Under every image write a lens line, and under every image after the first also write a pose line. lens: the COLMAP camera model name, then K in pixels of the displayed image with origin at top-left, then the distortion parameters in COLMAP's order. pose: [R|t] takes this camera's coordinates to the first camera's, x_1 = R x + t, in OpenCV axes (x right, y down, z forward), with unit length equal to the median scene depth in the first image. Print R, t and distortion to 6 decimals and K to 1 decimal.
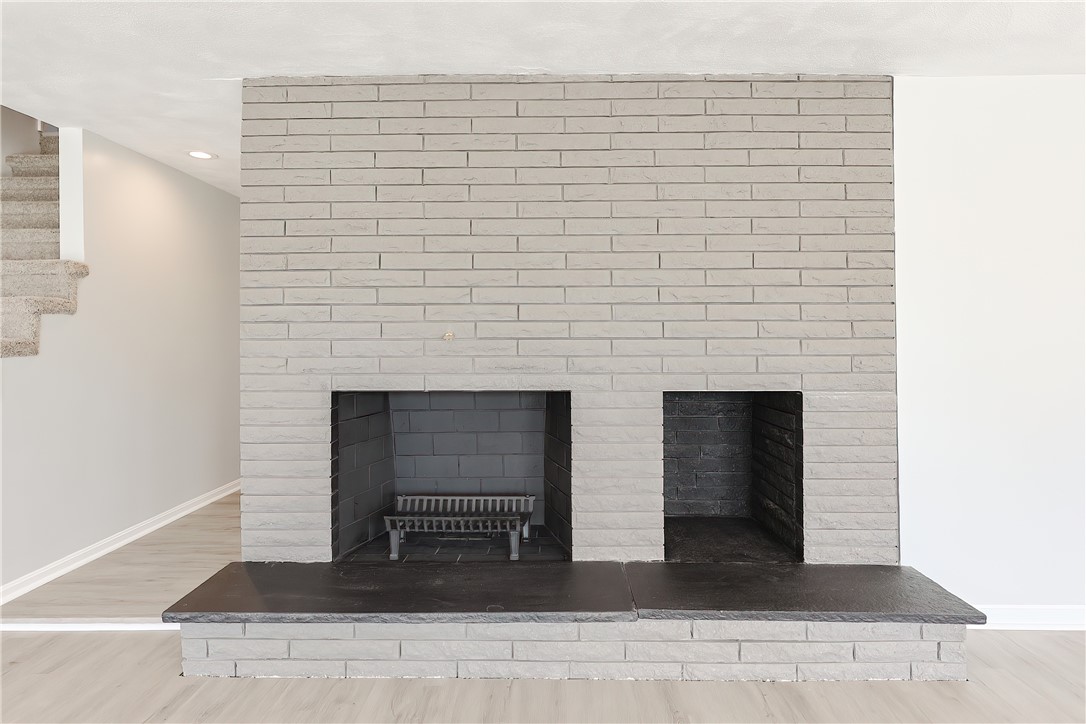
lens RADIAL K [[596.2, 0, 547.5], [0, 596.2, 328.6], [0, 0, 1]] dist [-0.006090, -0.000868]
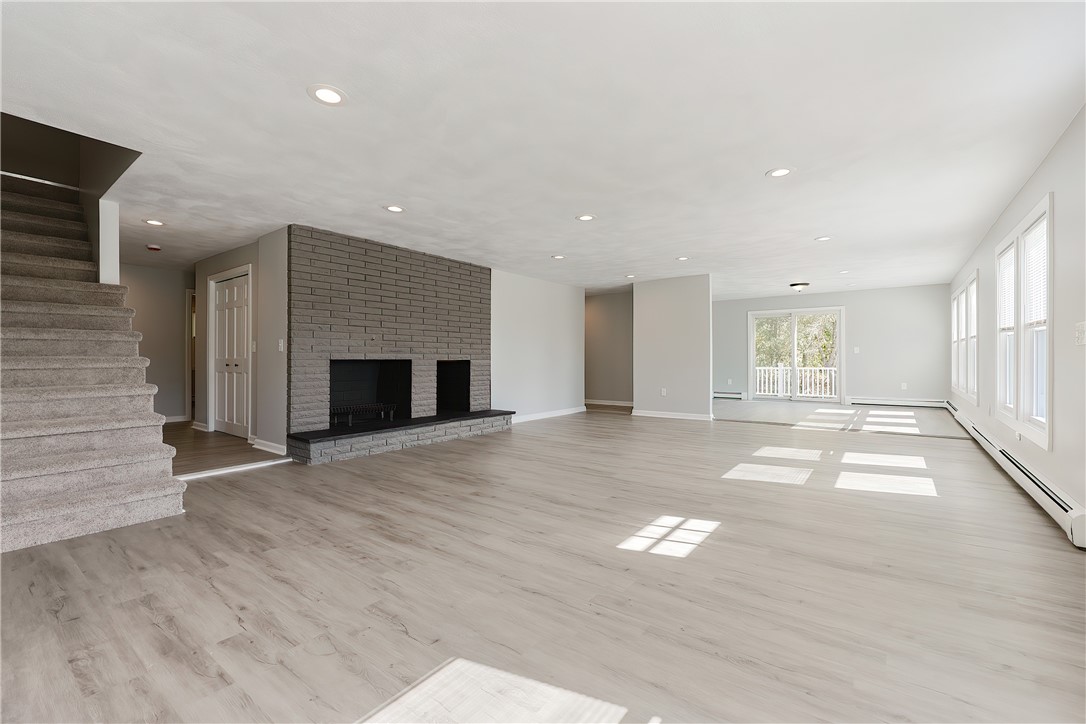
lens RADIAL K [[465.2, 0, 543.8], [0, 465.2, 359.6], [0, 0, 1]] dist [-0.005550, 0.000319]
pose [[0.600998, 0.002509, 0.799247, -1.387254], [-0.015465, 0.999844, 0.008490, 0.076152], [-0.799101, -0.017463, 0.600943, -0.875589]]
